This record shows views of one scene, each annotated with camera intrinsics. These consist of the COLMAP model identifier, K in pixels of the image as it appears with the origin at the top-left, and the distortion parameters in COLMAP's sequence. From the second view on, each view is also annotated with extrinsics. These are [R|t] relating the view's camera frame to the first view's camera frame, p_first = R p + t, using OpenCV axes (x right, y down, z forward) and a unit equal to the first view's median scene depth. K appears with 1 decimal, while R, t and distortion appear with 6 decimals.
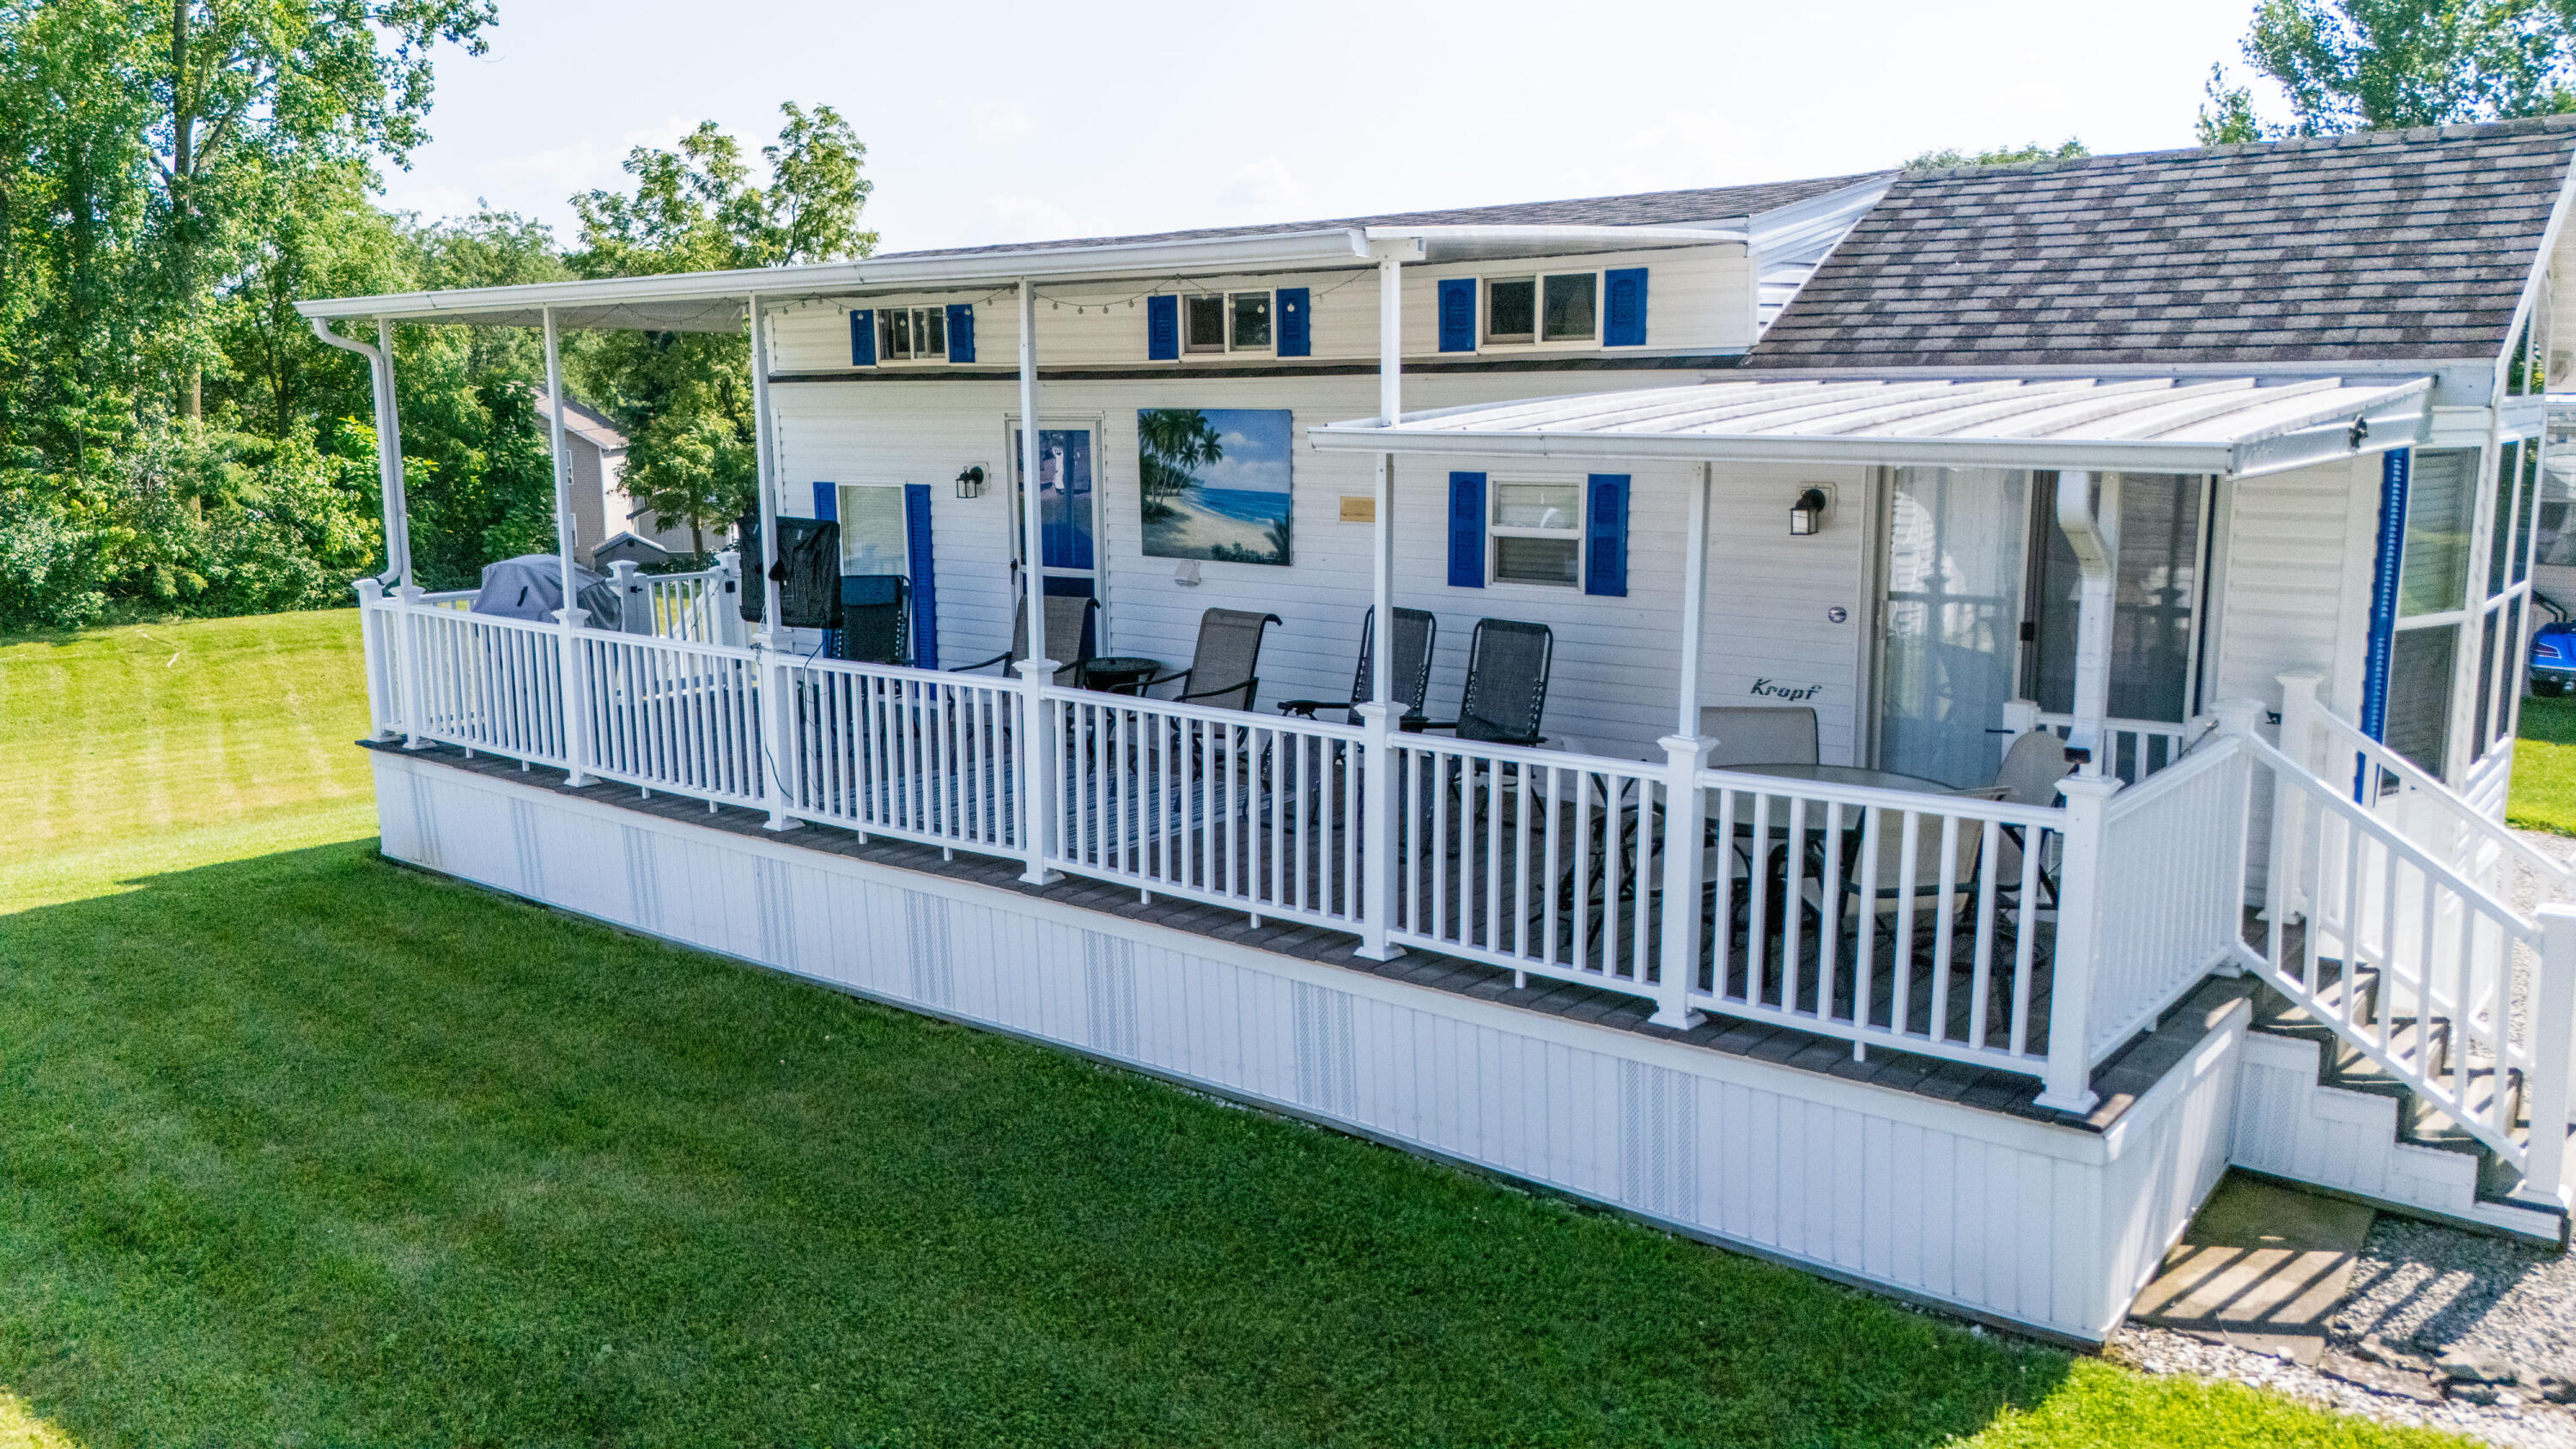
lens RADIAL K [[1897.3, 0, 1296.1], [0, 1897.3, 733.4], [0, 0, 1]] dist [0.079193, -0.093123]
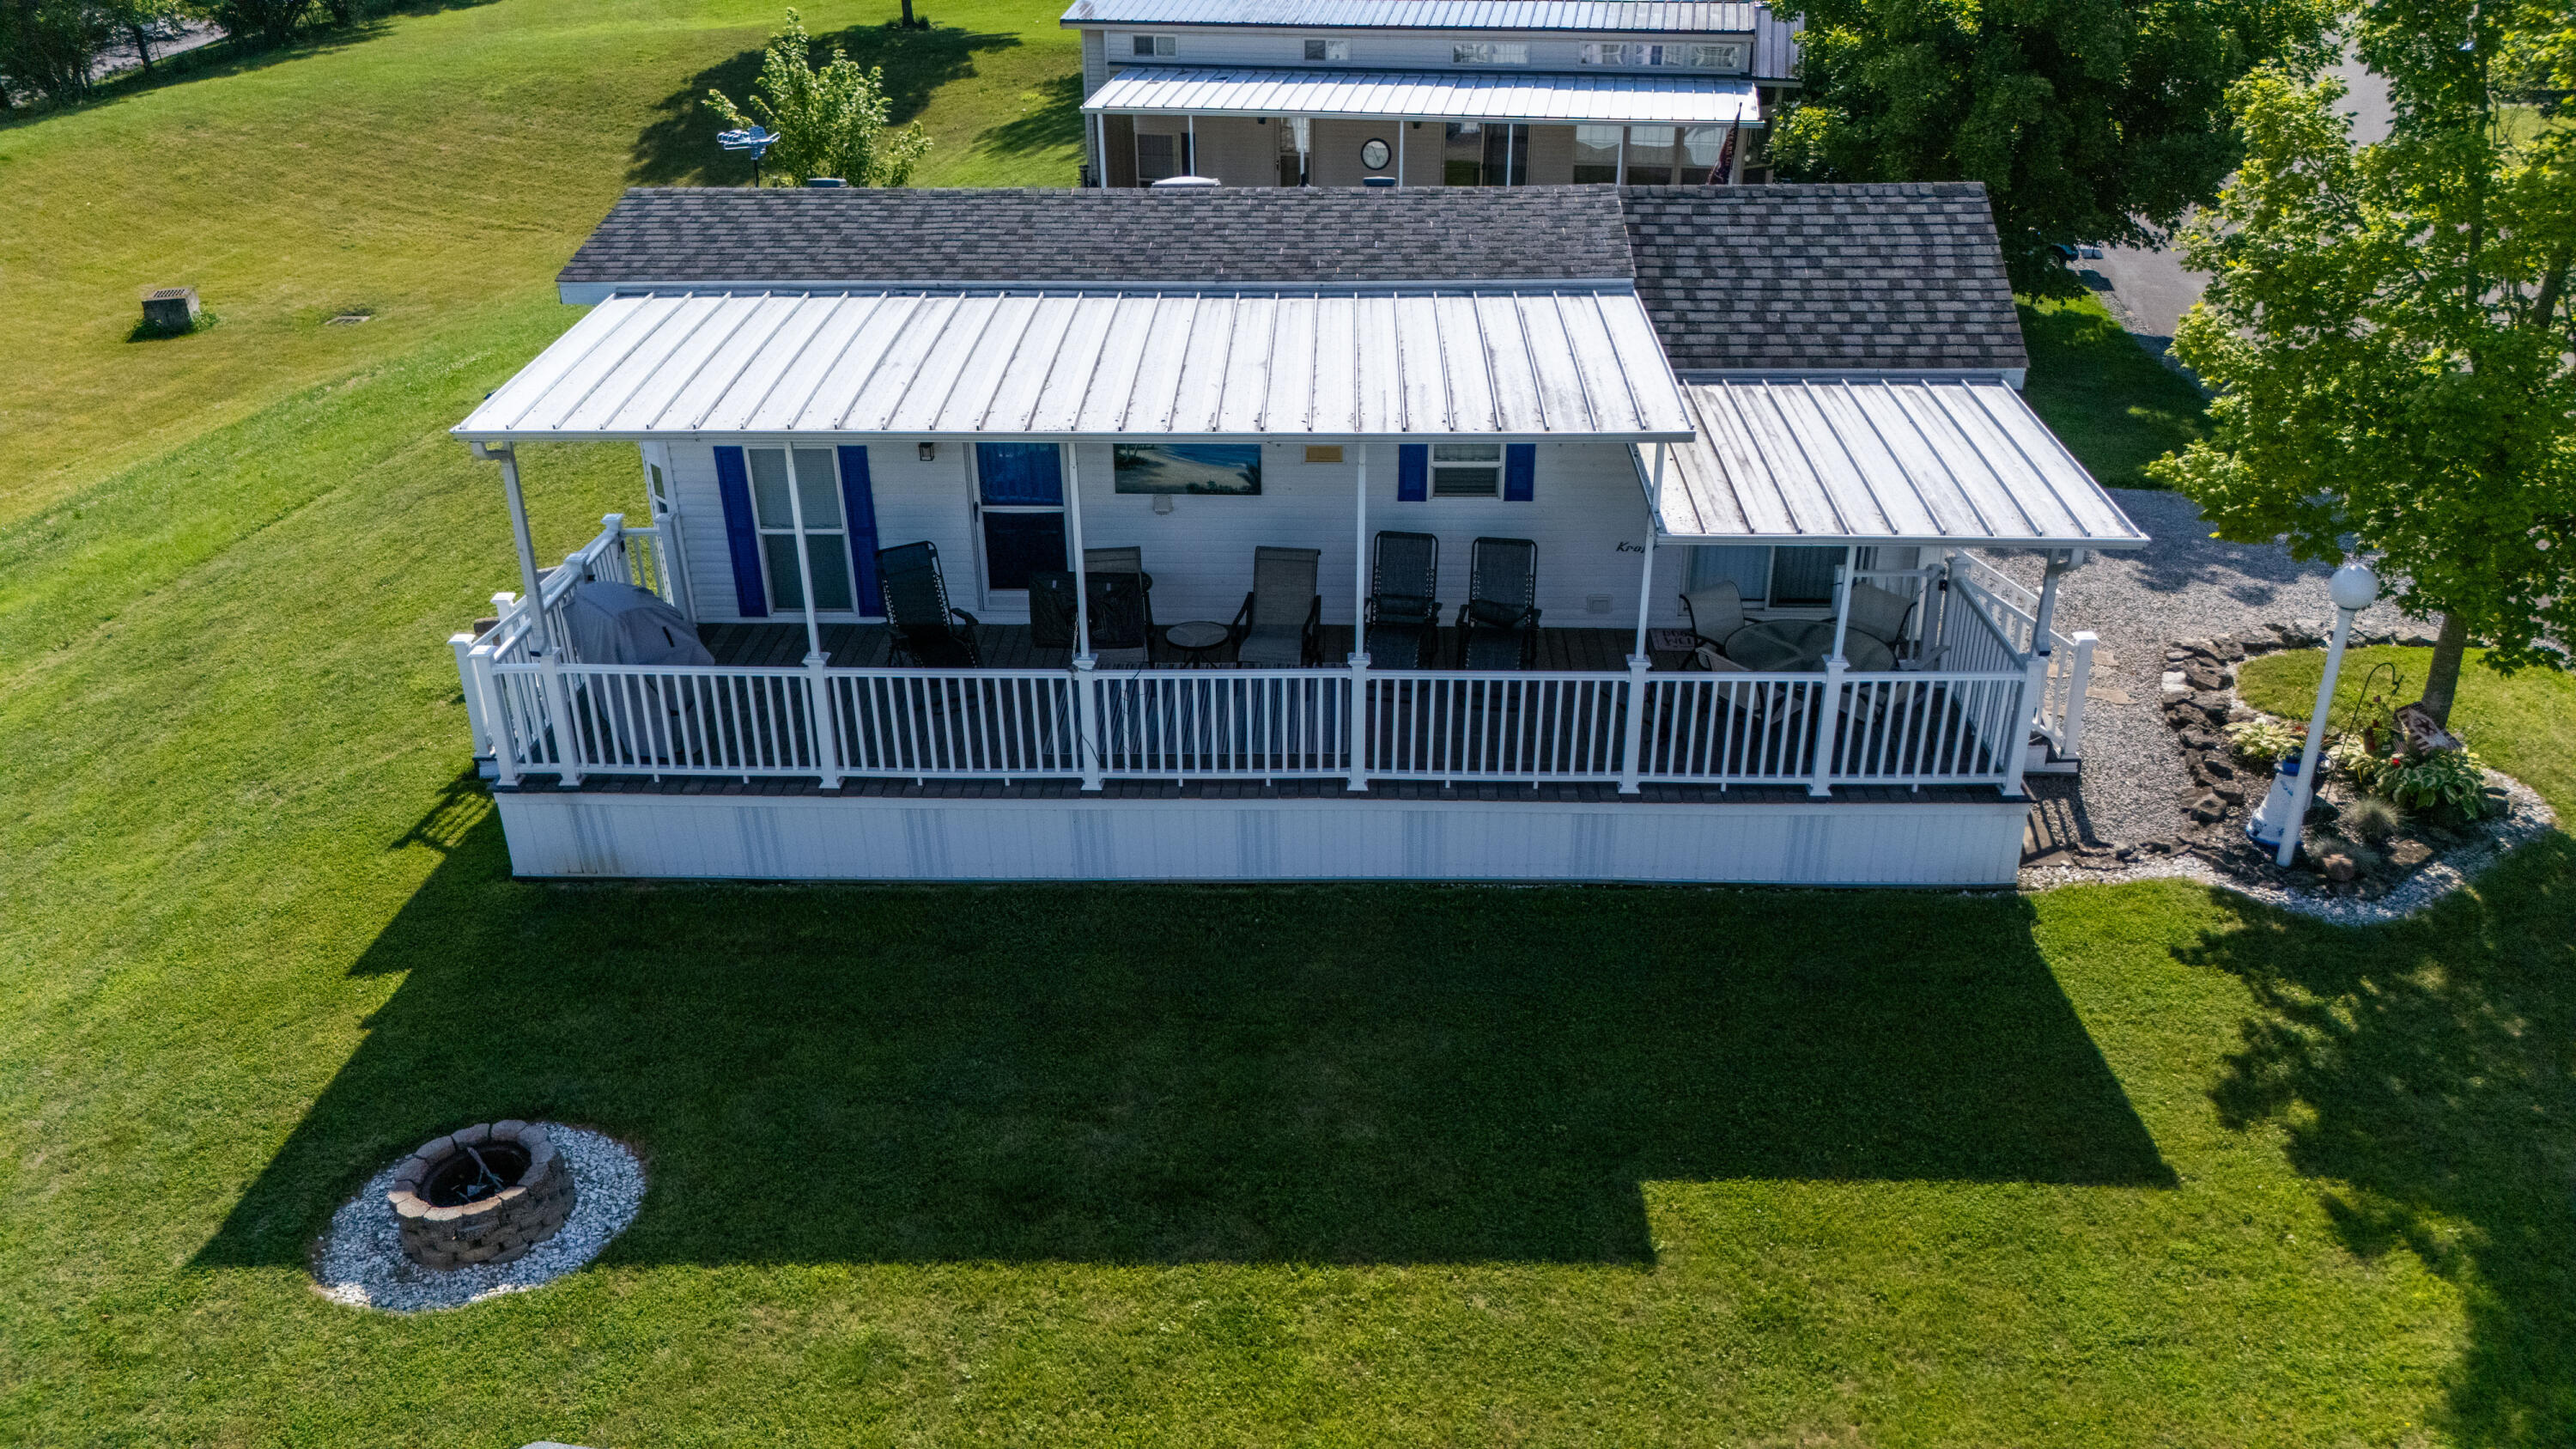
lens RADIAL K [[1897.3, 0, 1296.1], [0, 1897.3, 733.4], [0, 0, 1]] dist [0.079193, -0.093123]
pose [[0.800792, -0.267555, 0.535861, -0.930829], [0.109468, 0.944989, 0.308242, -0.419288], [-0.588854, -0.188178, 0.786028, -0.173003]]
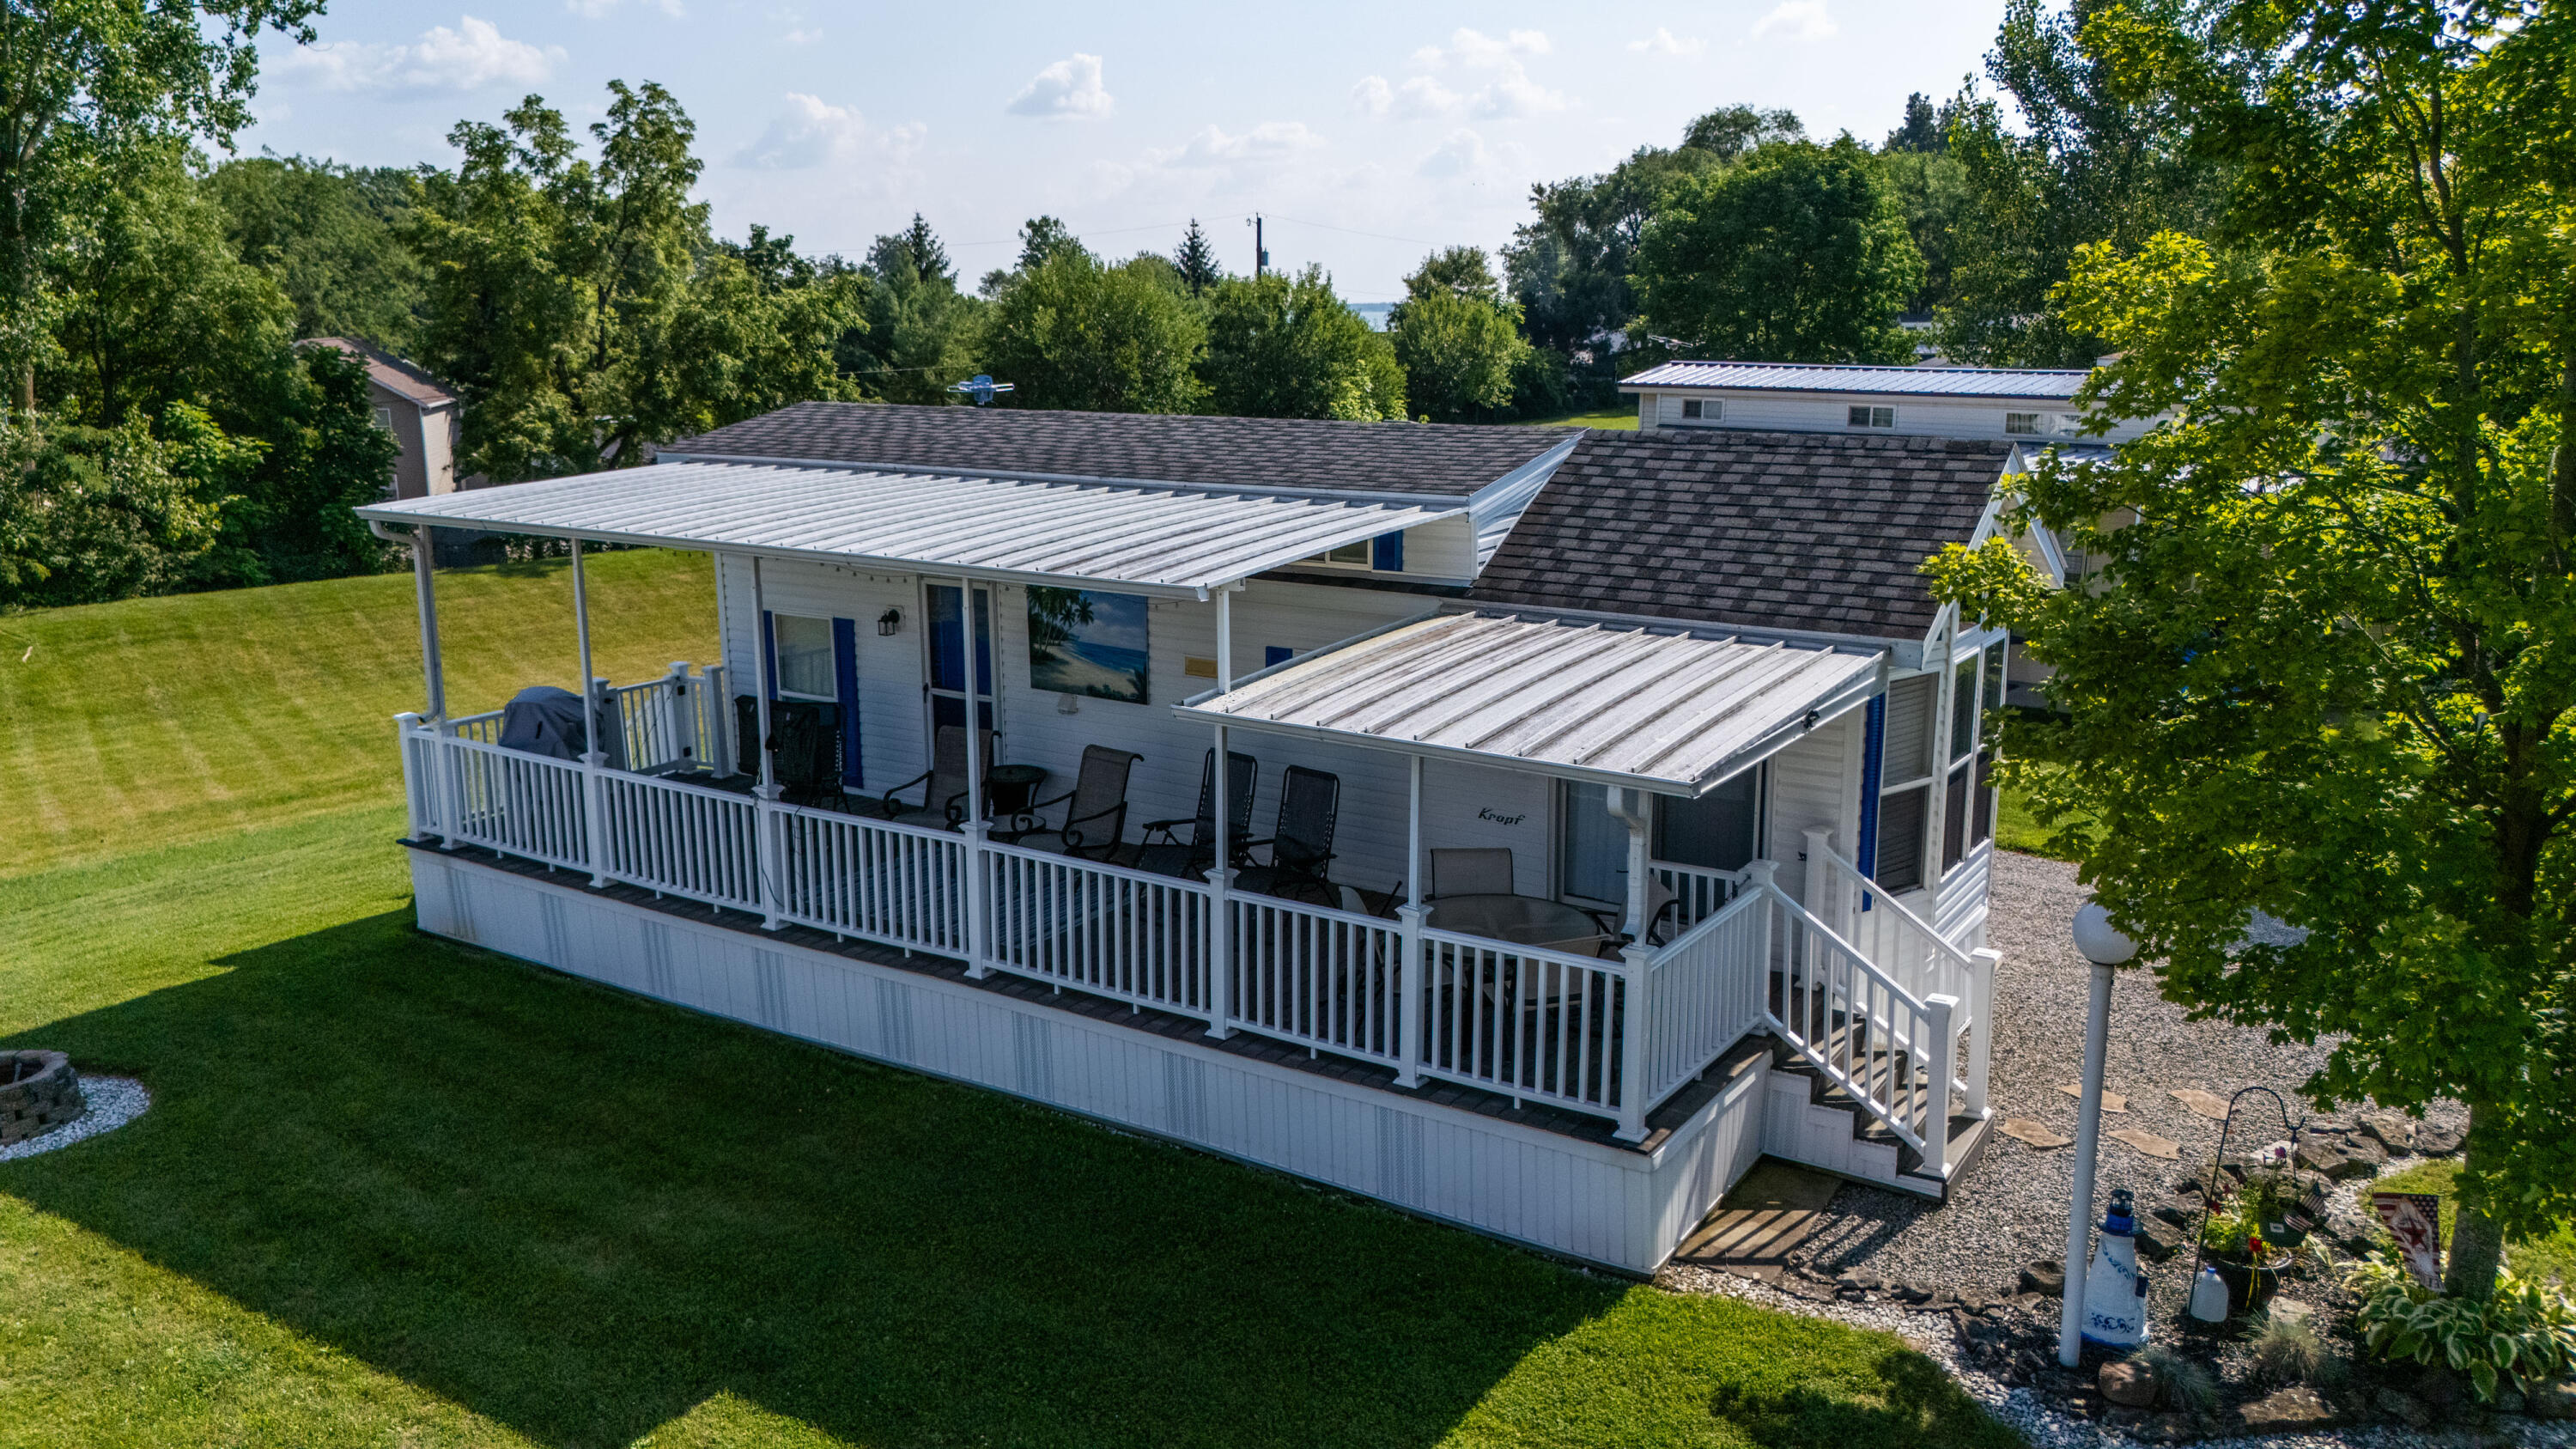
lens RADIAL K [[1897.3, 0, 1296.1], [0, 1897.3, 733.4], [0, 0, 1]] dist [0.079193, -0.093123]
pose [[0.995898, -0.018197, 0.088638, -0.020844], [0.014506, 0.999007, 0.042118, -0.147032], [-0.089316, -0.040659, 0.995173, -0.392499]]
